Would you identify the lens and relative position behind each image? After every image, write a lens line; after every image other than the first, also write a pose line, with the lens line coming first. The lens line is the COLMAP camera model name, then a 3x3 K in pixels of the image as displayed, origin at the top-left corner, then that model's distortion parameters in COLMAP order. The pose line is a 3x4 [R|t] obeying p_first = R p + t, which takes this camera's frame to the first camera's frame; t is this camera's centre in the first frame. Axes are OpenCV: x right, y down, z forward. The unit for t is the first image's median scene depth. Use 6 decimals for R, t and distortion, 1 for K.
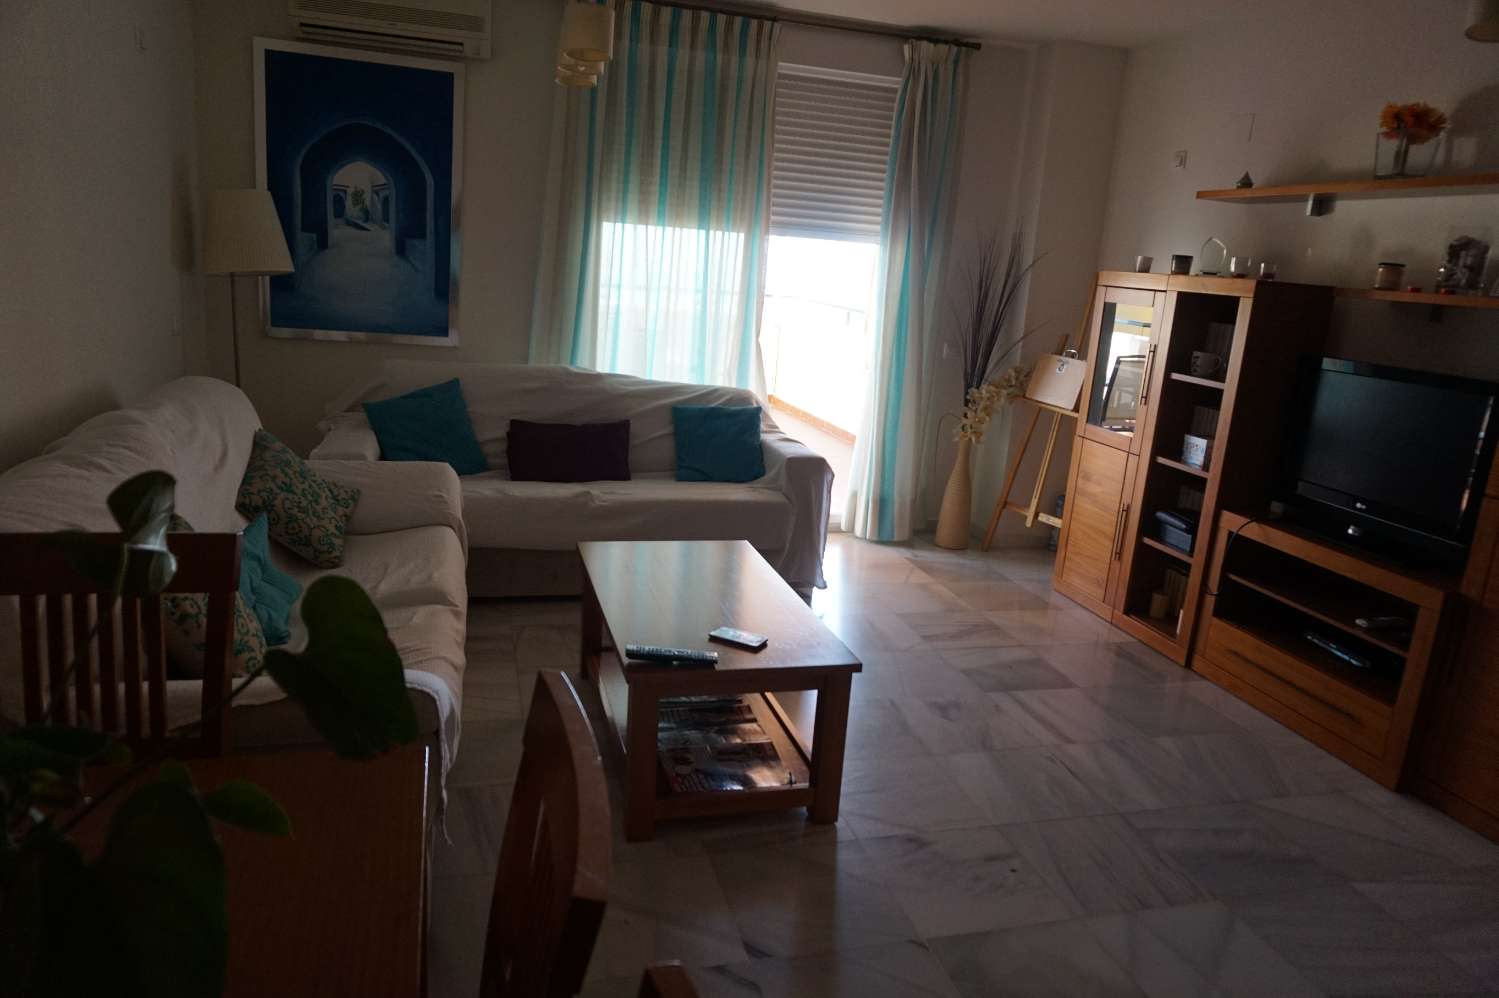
lens RADIAL K [[1005.2, 0, 747.0], [0, 1005.2, 502.9], [0, 0, 1]] dist [-0.051869, 0.034624]
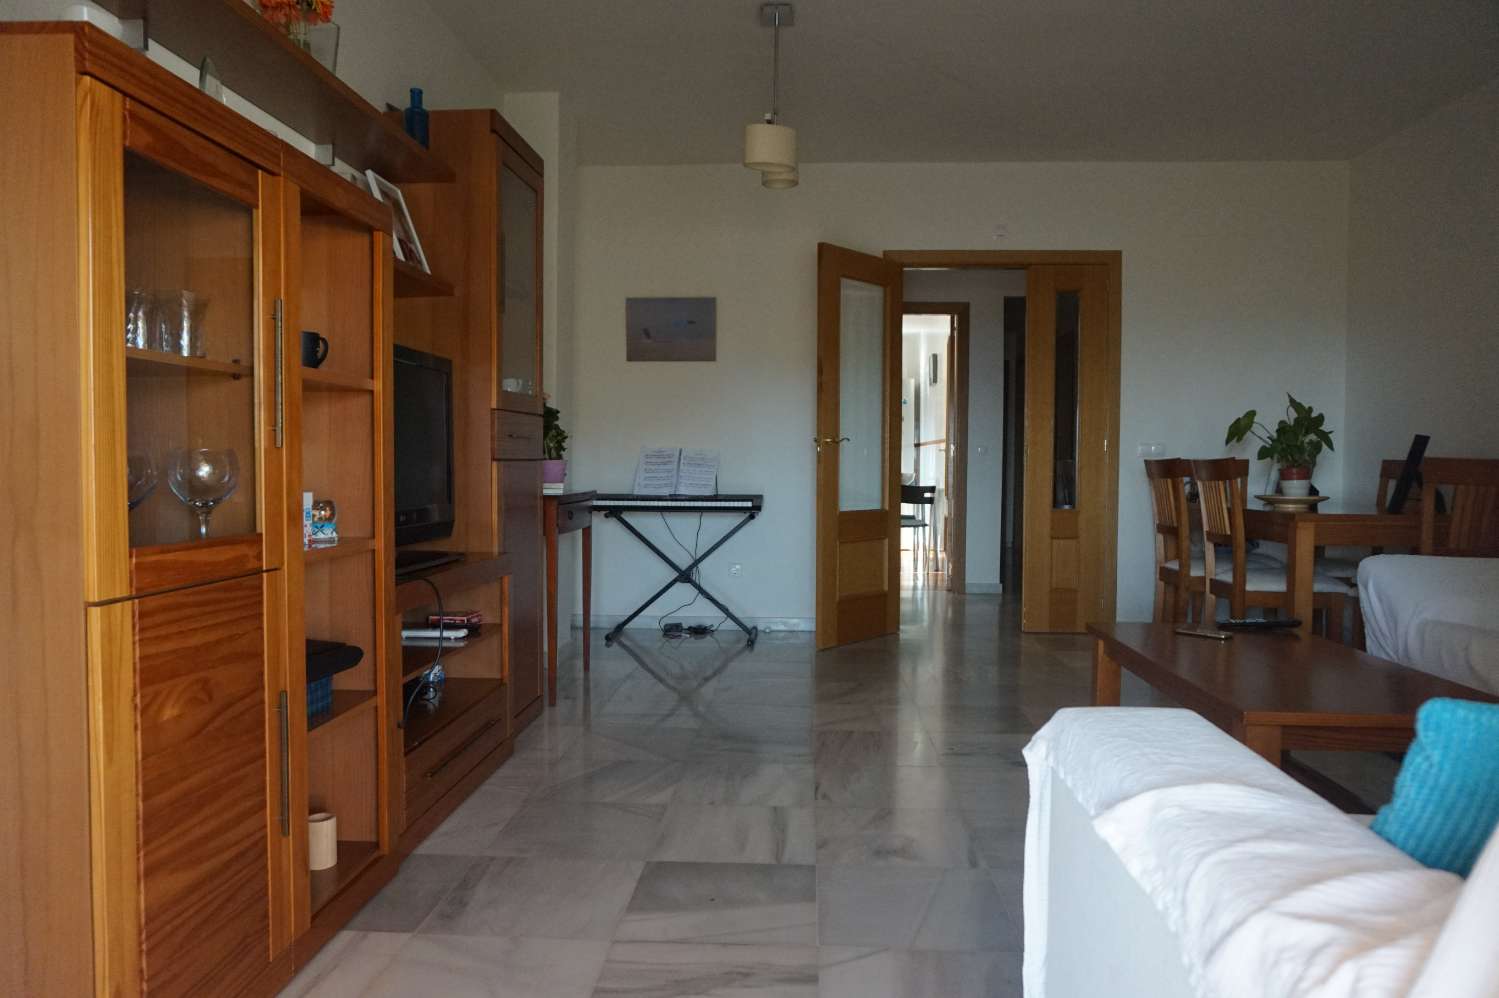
lens RADIAL K [[1005.2, 0, 747.0], [0, 1005.2, 502.9], [0, 0, 1]] dist [-0.051869, 0.034624]
pose [[-0.941406, -0.095570, 0.323452, 0.070546], [0.002474, 0.957032, 0.289973, -0.181463], [-0.337267, 0.273782, -0.900719, 1.216263]]
